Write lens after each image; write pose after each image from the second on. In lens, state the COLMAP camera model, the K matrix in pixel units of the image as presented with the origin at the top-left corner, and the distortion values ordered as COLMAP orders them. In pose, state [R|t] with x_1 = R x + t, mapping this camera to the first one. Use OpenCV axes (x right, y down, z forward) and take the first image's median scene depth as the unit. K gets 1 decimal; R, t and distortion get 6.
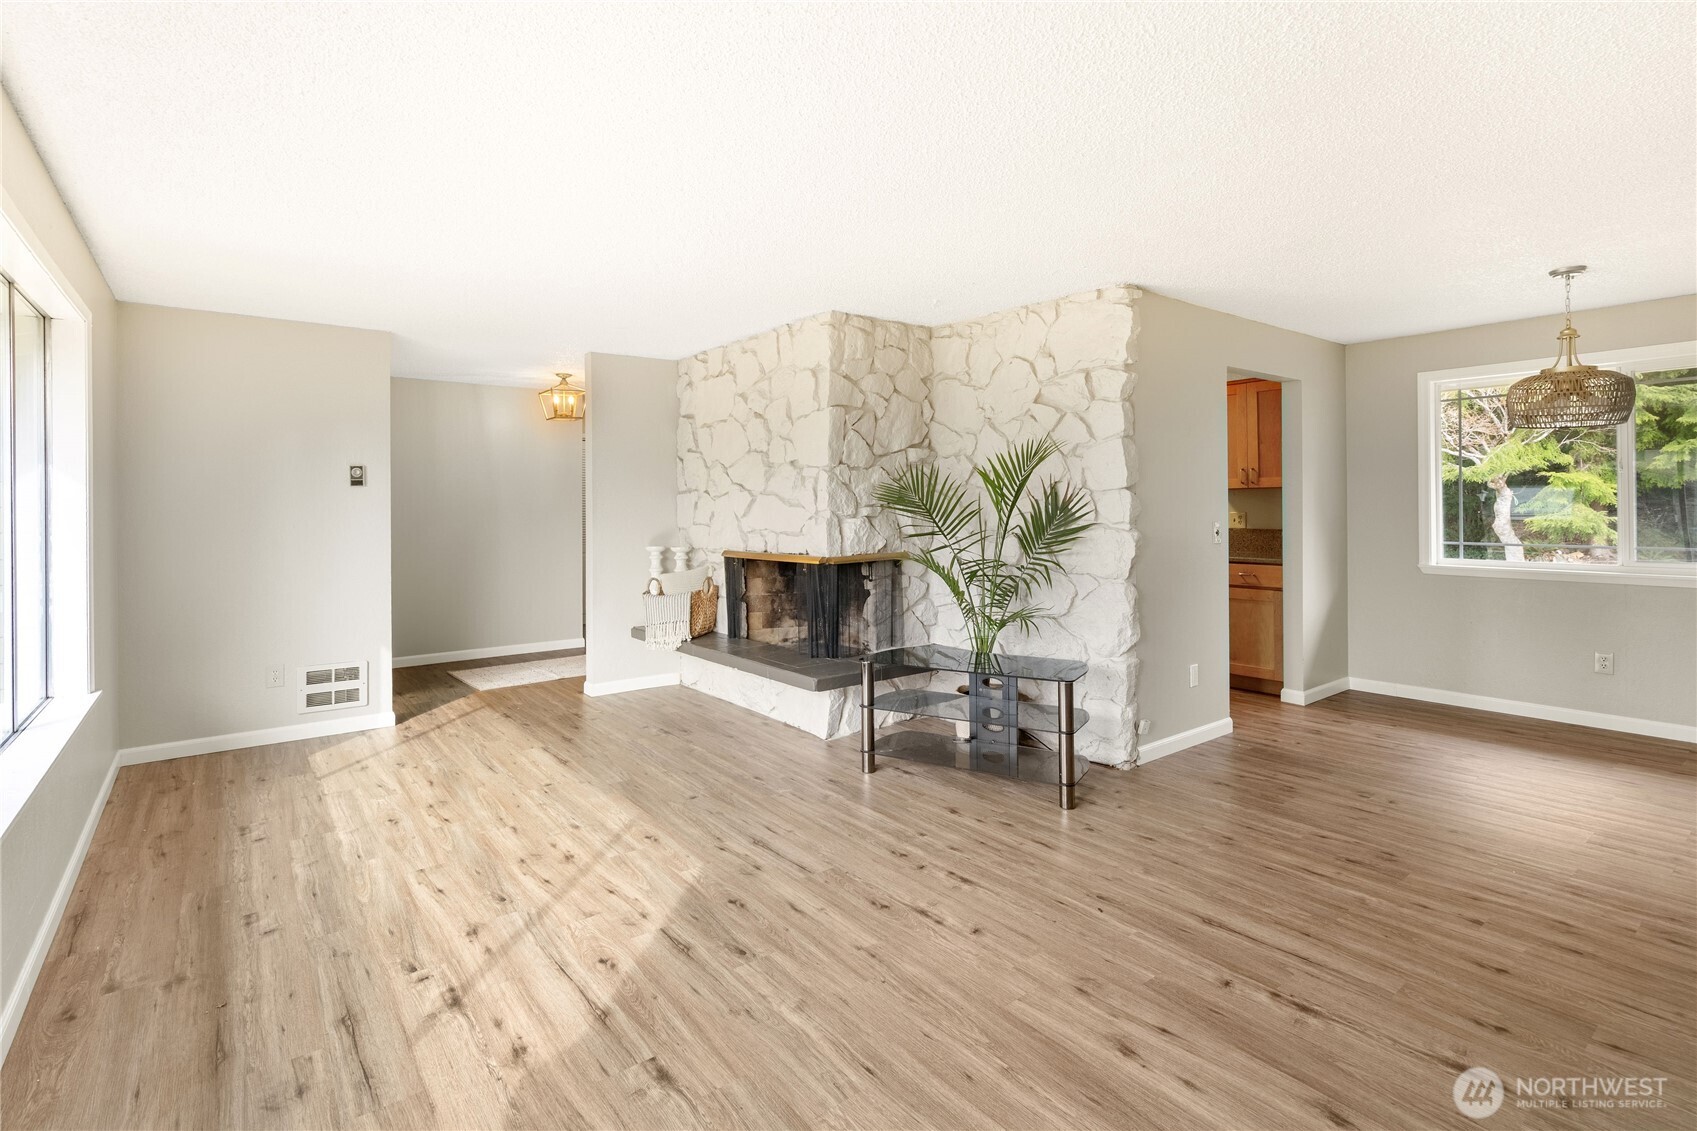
lens RADIAL K [[807.8, 0, 845.1], [0, 807.8, 522.6], [0, 0, 1]] dist [-0.001781, 0.000105]
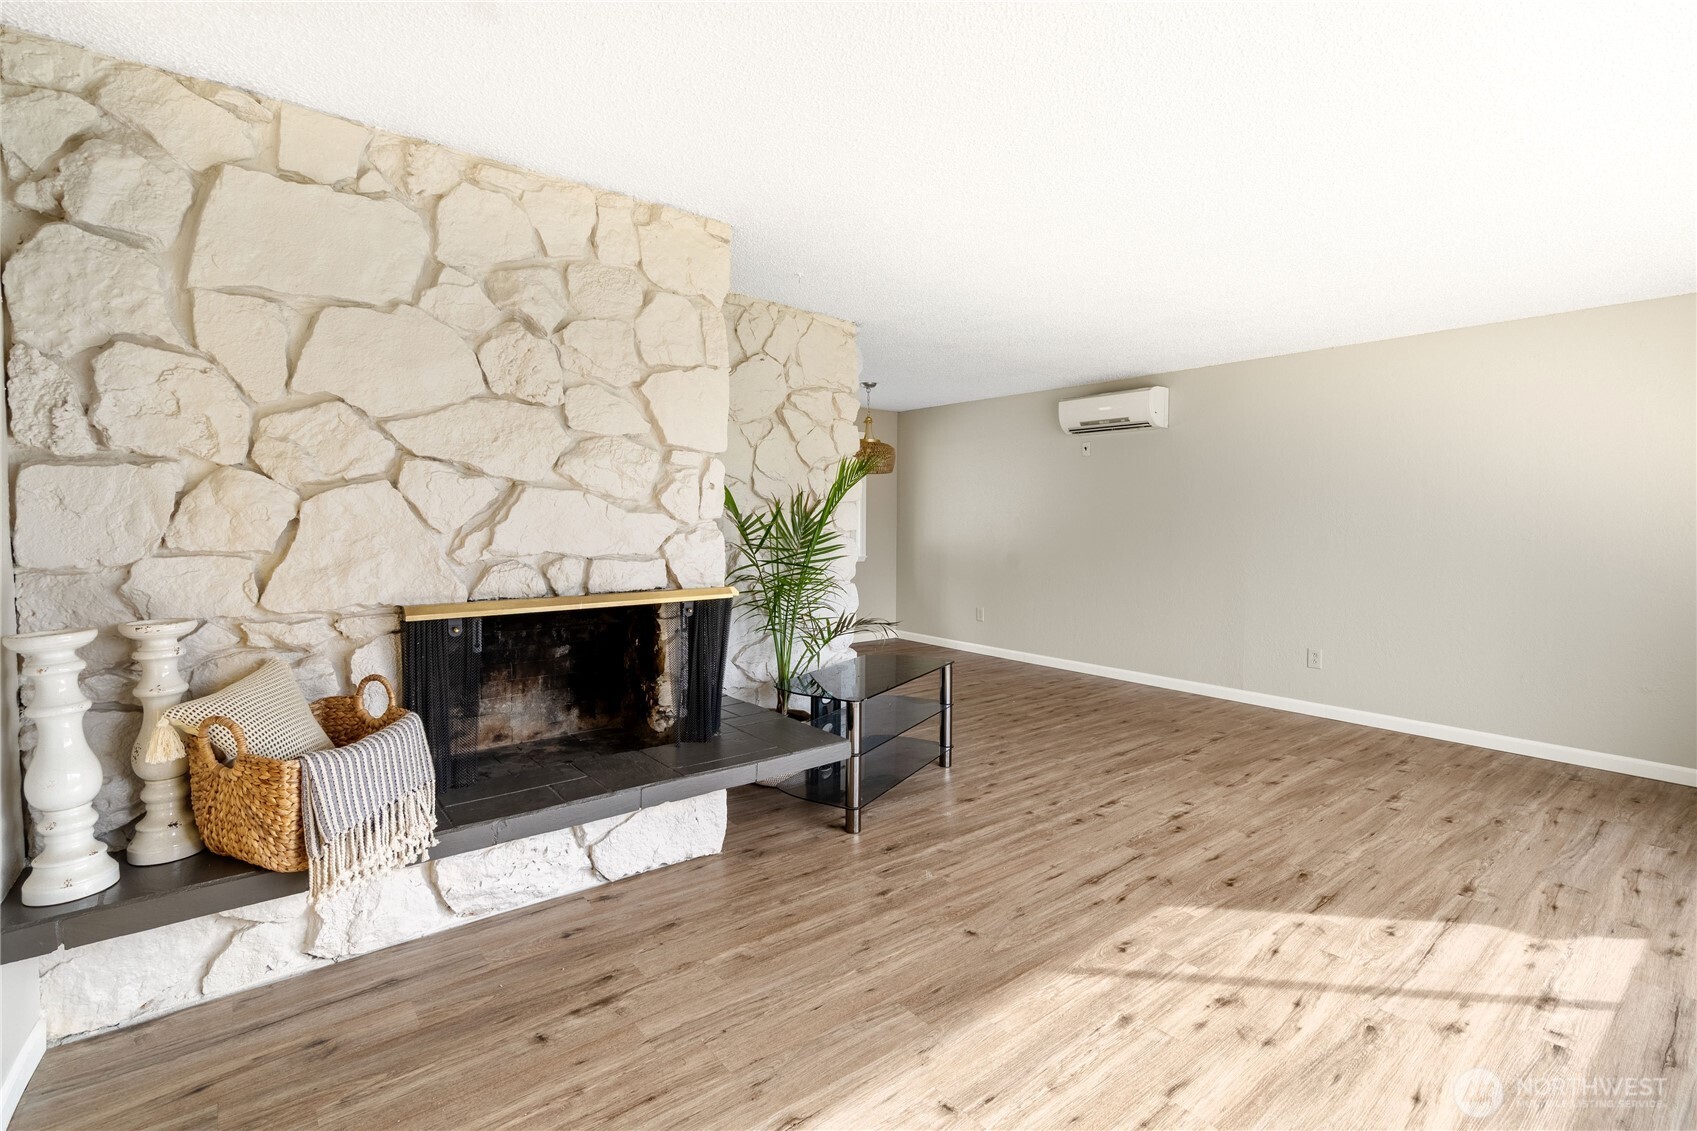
lens RADIAL K [[774.2, 0, 844.9], [0, 774.2, 554.6], [0, 0, 1]] dist [-0.001237, -0.000476]
pose [[-0.013519, -0.039012, 0.999147, -0.768687], [0.013164, 0.999145, 0.039190, -0.011364], [-0.999822, 0.013682, -0.012994, 1.019996]]
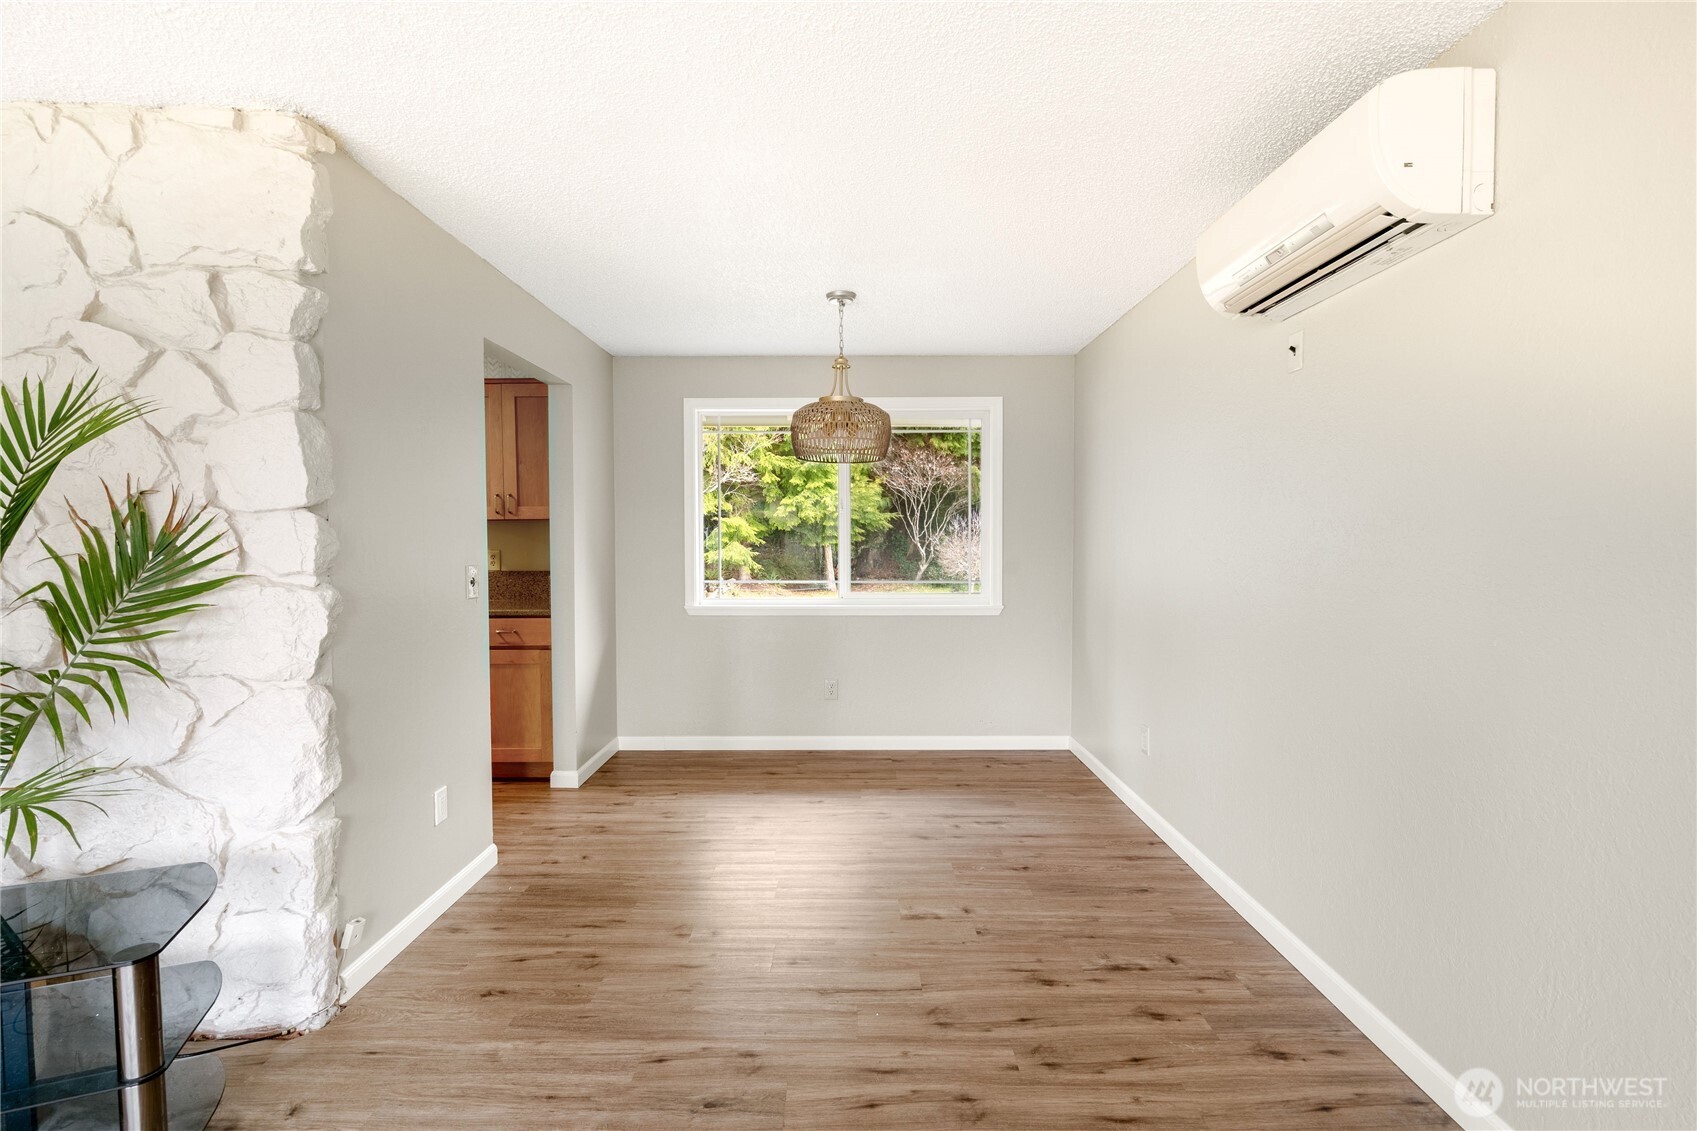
lens RADIAL K [[774.2, 0, 844.9], [0, 774.2, 554.6], [0, 0, 1]] dist [-0.001237, -0.000476]
pose [[0.617966, -0.009593, 0.786146, 0.166433], [0.013636, 0.999906, 0.001483, -0.008105], [-0.786086, 0.009803, 0.618039, 0.408058]]
